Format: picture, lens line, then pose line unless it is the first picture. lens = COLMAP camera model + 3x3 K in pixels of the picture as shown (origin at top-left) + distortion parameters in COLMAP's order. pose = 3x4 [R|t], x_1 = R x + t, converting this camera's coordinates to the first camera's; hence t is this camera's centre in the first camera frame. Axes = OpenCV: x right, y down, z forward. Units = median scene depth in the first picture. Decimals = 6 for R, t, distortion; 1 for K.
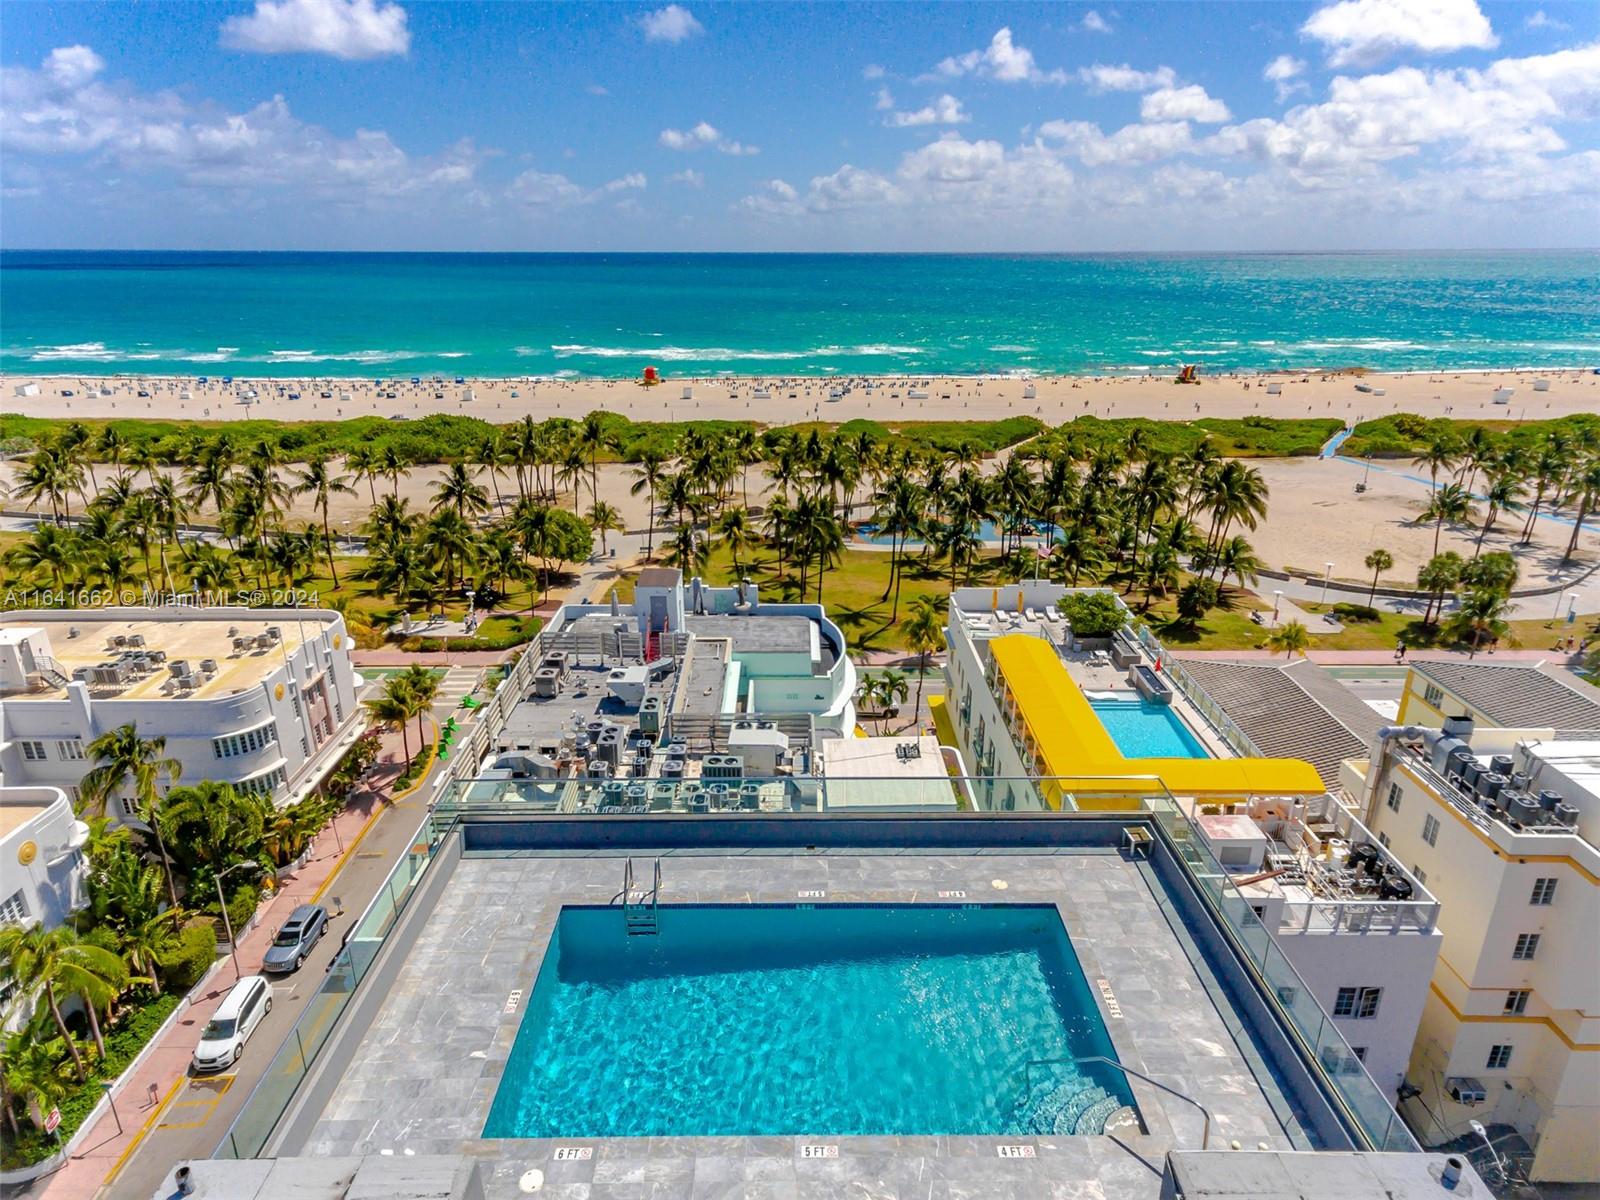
lens RADIAL K [[963.6, 0, 794.5], [0, 963.6, 559.6], [0, 0, 1]] dist [0.019107, 0.000953]
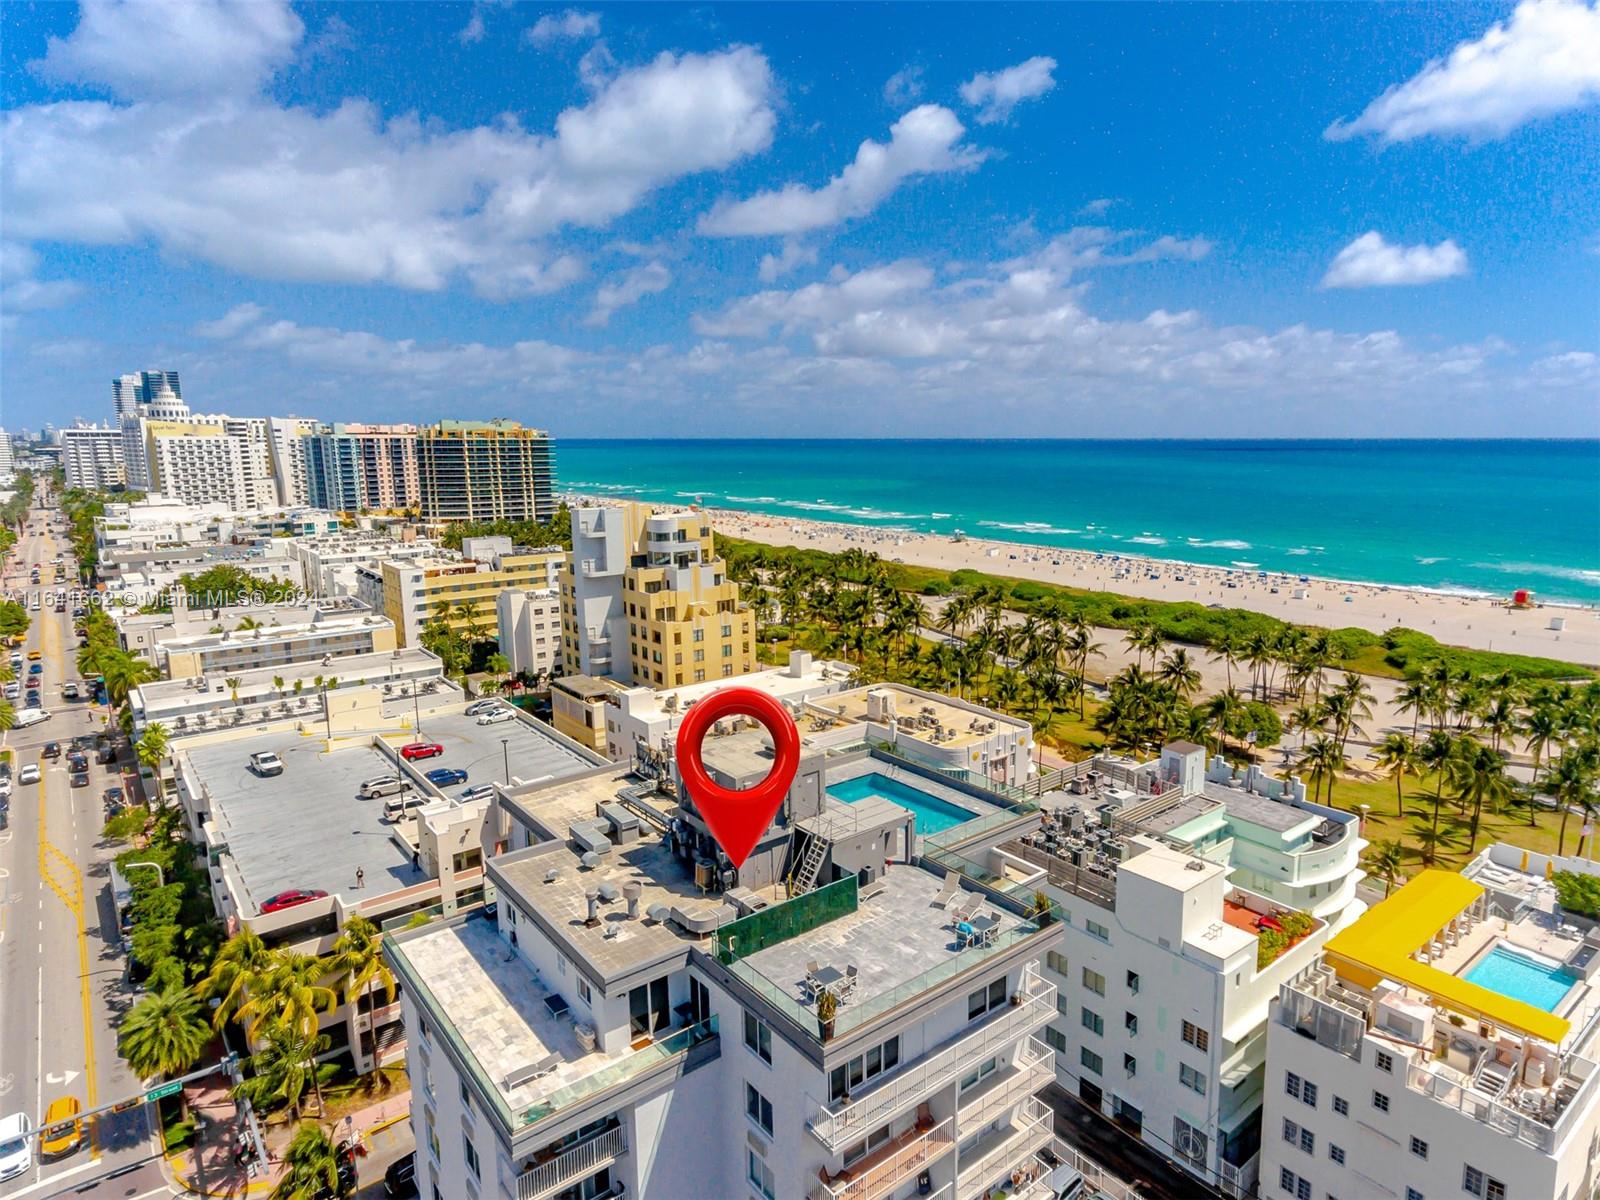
lens RADIAL K [[963.6, 0, 794.5], [0, 963.6, 559.6], [0, 0, 1]] dist [0.019107, 0.000953]
pose [[0.608101, 0.104287, -0.786980, 0.532428], [-0.237628, 0.969792, -0.055104, -0.031209], [0.757460, 0.220517, 0.614513, -0.363522]]
